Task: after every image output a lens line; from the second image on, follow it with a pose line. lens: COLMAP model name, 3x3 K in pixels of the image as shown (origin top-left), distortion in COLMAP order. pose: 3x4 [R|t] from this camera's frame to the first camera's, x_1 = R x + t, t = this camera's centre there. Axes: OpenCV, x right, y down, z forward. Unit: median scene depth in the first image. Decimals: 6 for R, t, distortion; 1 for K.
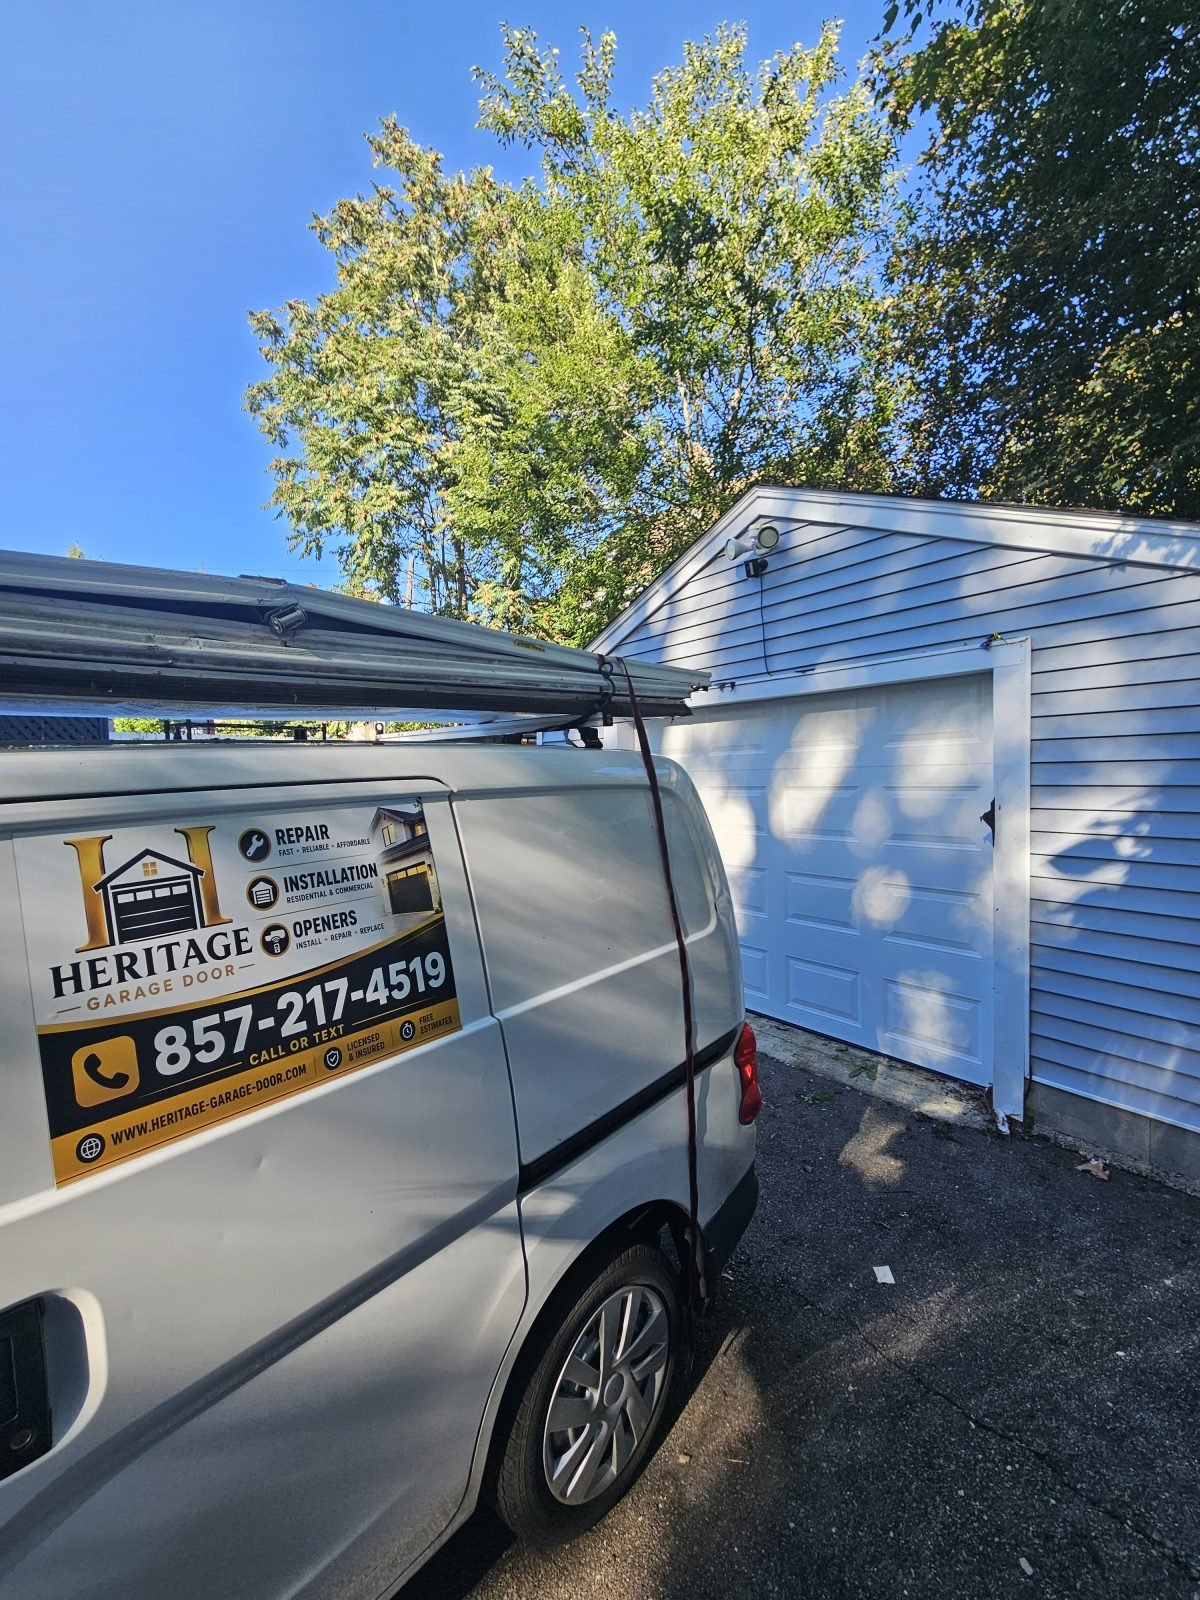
lens RADIAL K [[662.9, 0, 600.0], [0, 662.9, 800.0], [0, 0, 1]] dist [-0.002275, 0.000959]
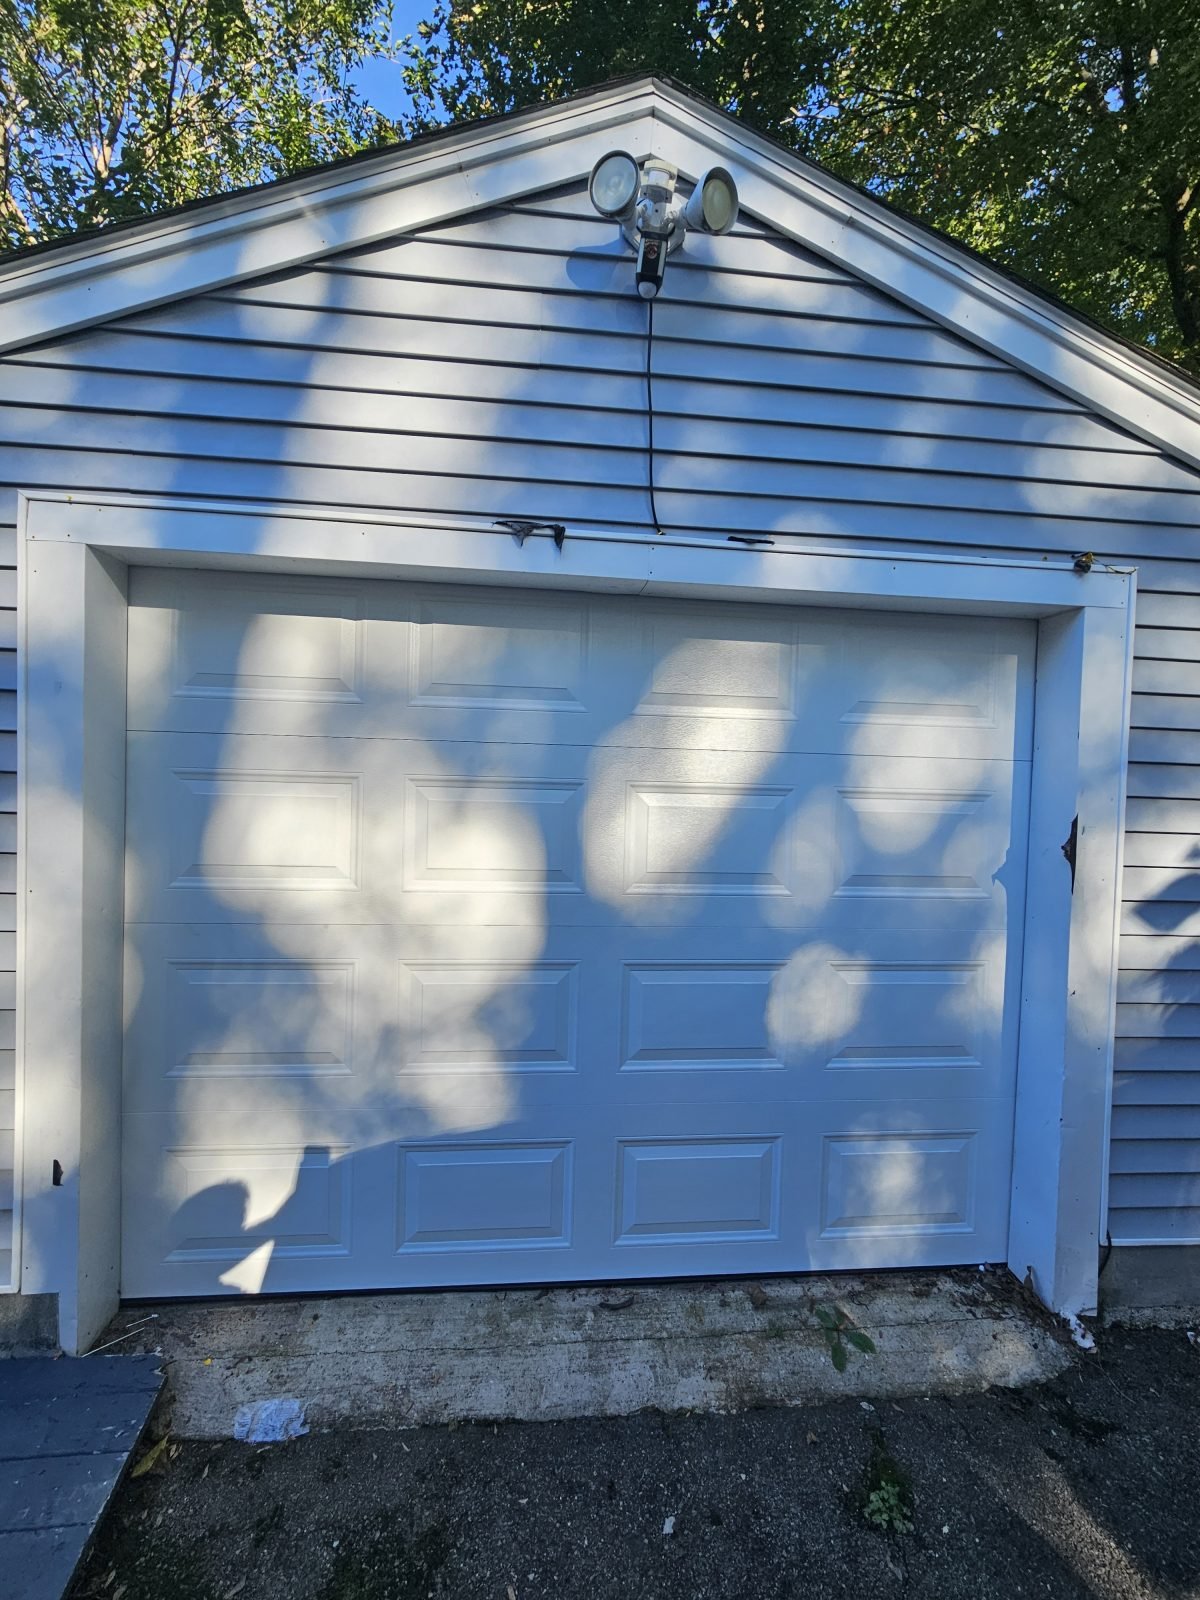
lens RADIAL K [[662.9, 0, 600.0], [0, 662.9, 800.0], [0, 0, 1]] dist [-0.002275, 0.000959]
pose [[0.547080, 0.016353, 0.836921, -0.232076], [-0.009897, 0.999866, -0.013068, -0.006042], [-0.837022, -0.001134, 0.547168, 1.385345]]
